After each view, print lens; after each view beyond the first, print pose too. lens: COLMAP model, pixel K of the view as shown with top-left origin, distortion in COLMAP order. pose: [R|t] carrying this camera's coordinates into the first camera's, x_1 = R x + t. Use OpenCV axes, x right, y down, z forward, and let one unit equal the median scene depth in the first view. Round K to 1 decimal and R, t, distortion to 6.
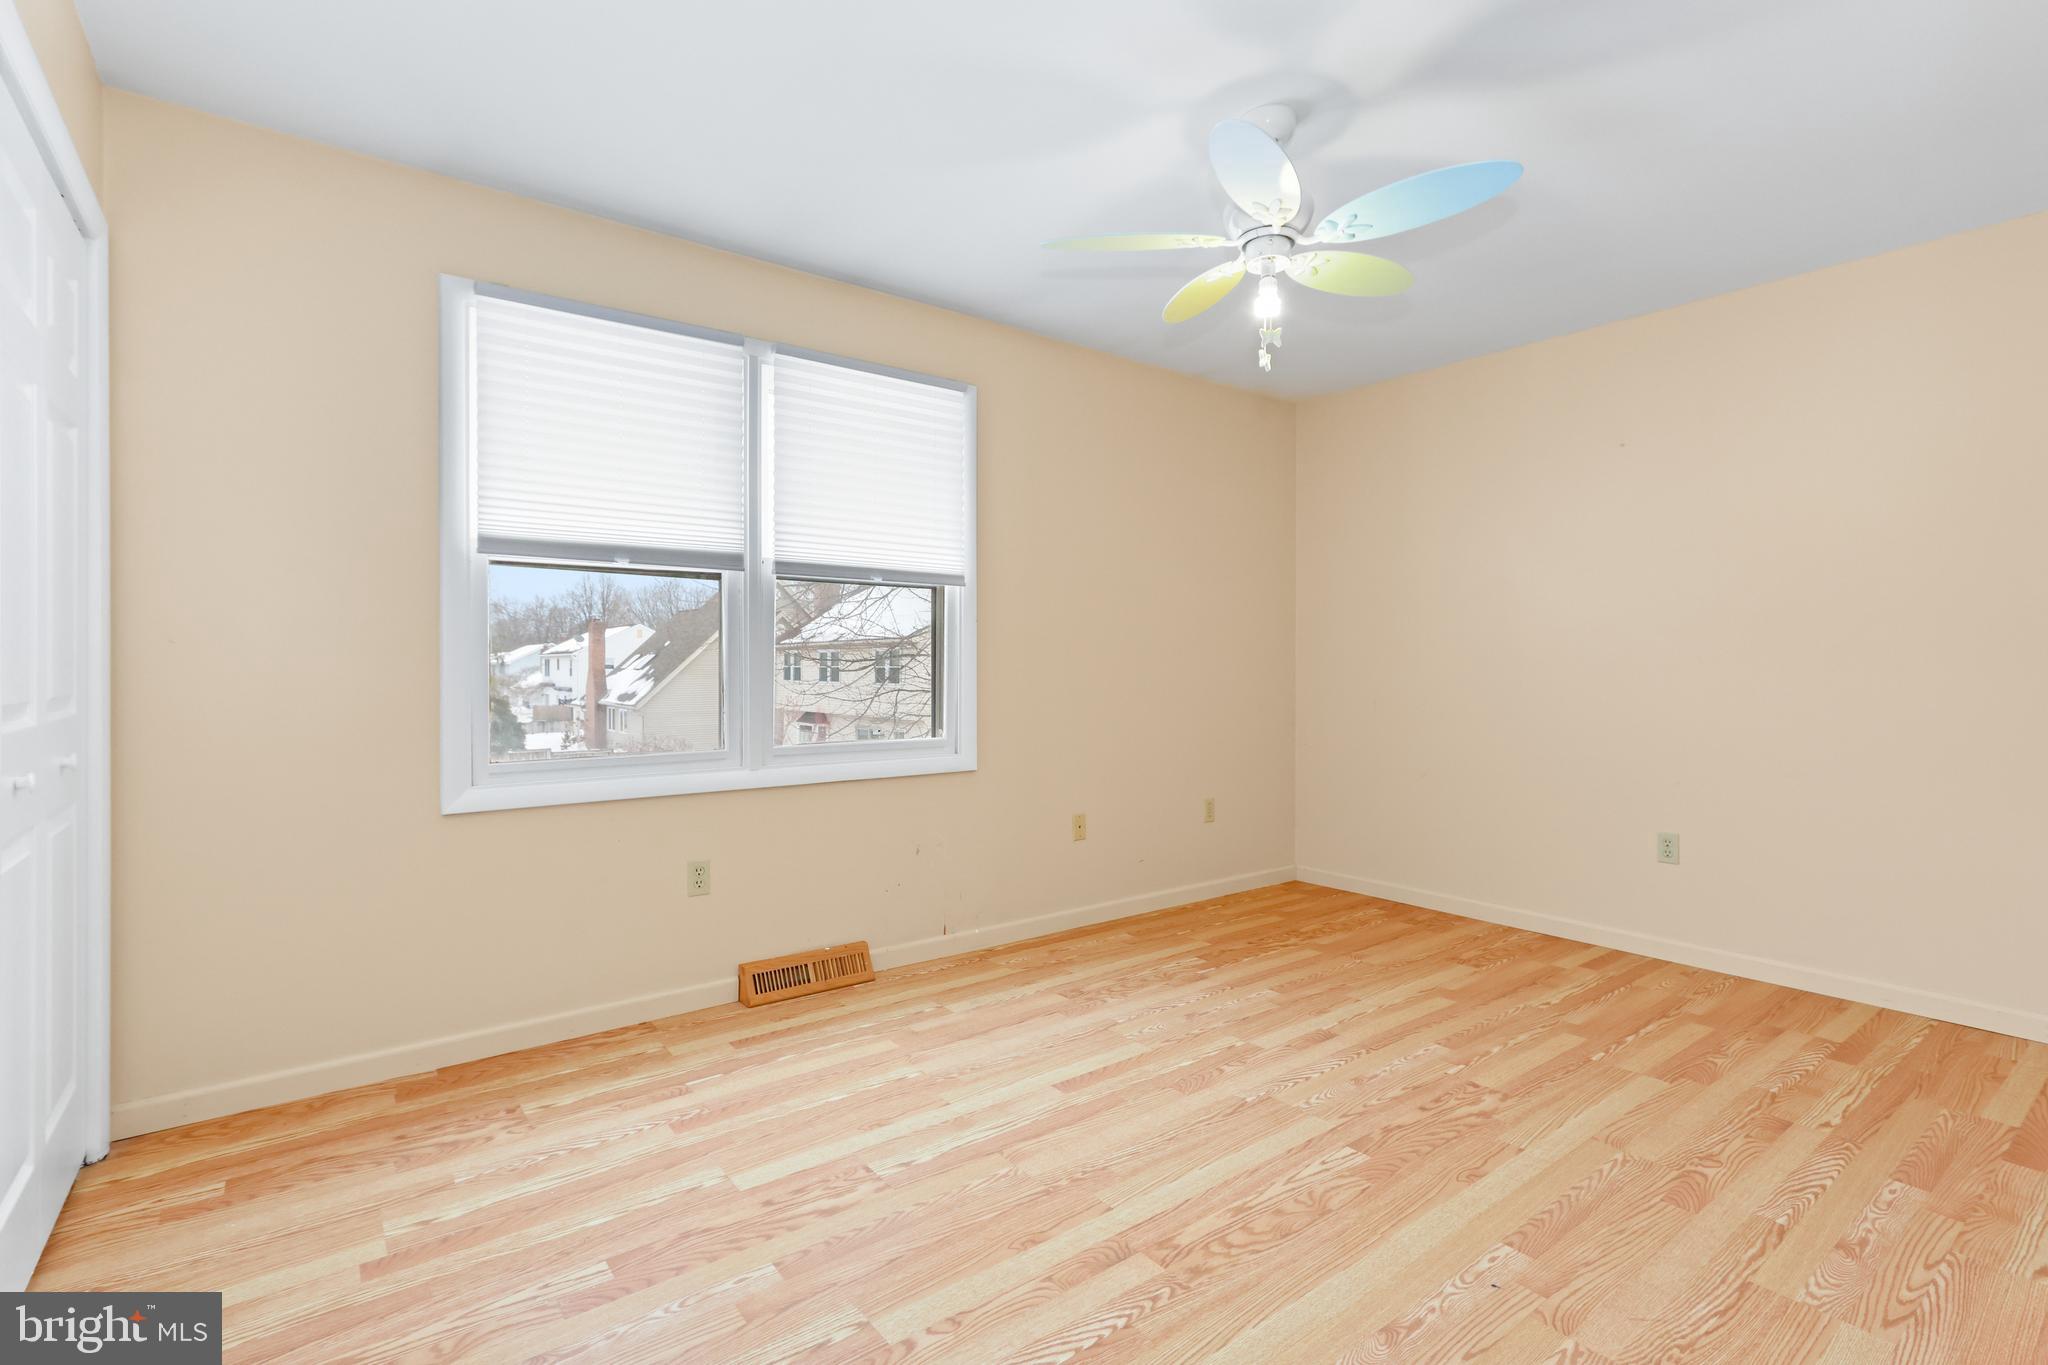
lens RADIAL K [[954.7, 0, 1013.3], [0, 954.7, 679.6], [0, 0, 1]] dist [0.011173, 0.000095]
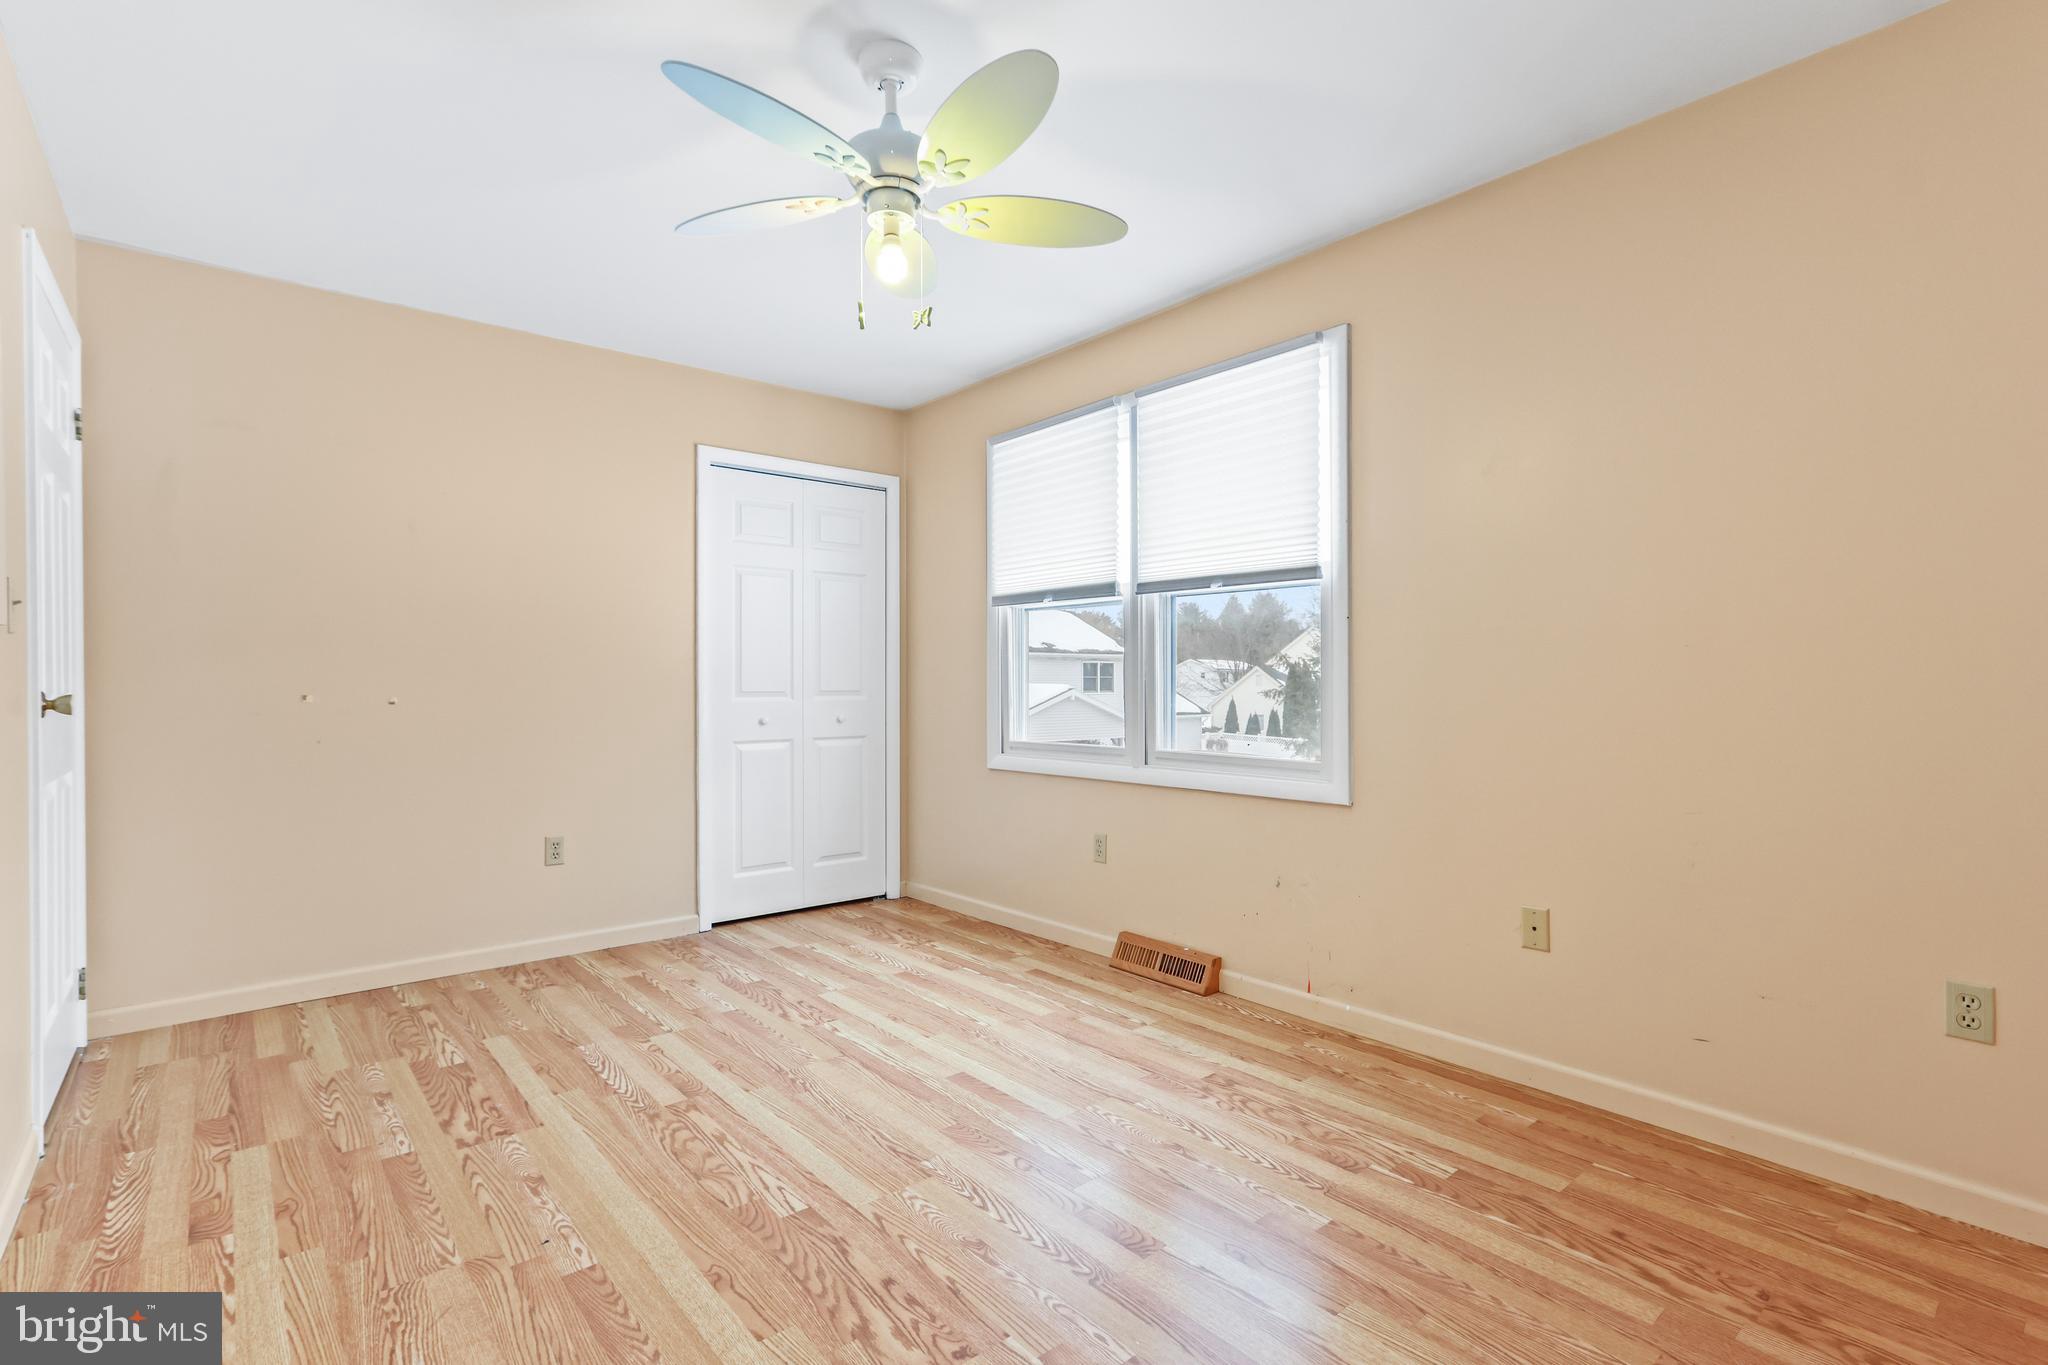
lens RADIAL K [[954.7, 0, 1013.3], [0, 954.7, 679.6], [0, 0, 1]] dist [0.011173, 0.000095]
pose [[0.036865, -0.009208, -0.999278, 1.104005], [-0.009958, 0.999905, -0.009581, 0.001208], [0.999271, 0.010304, 0.036770, 1.015562]]
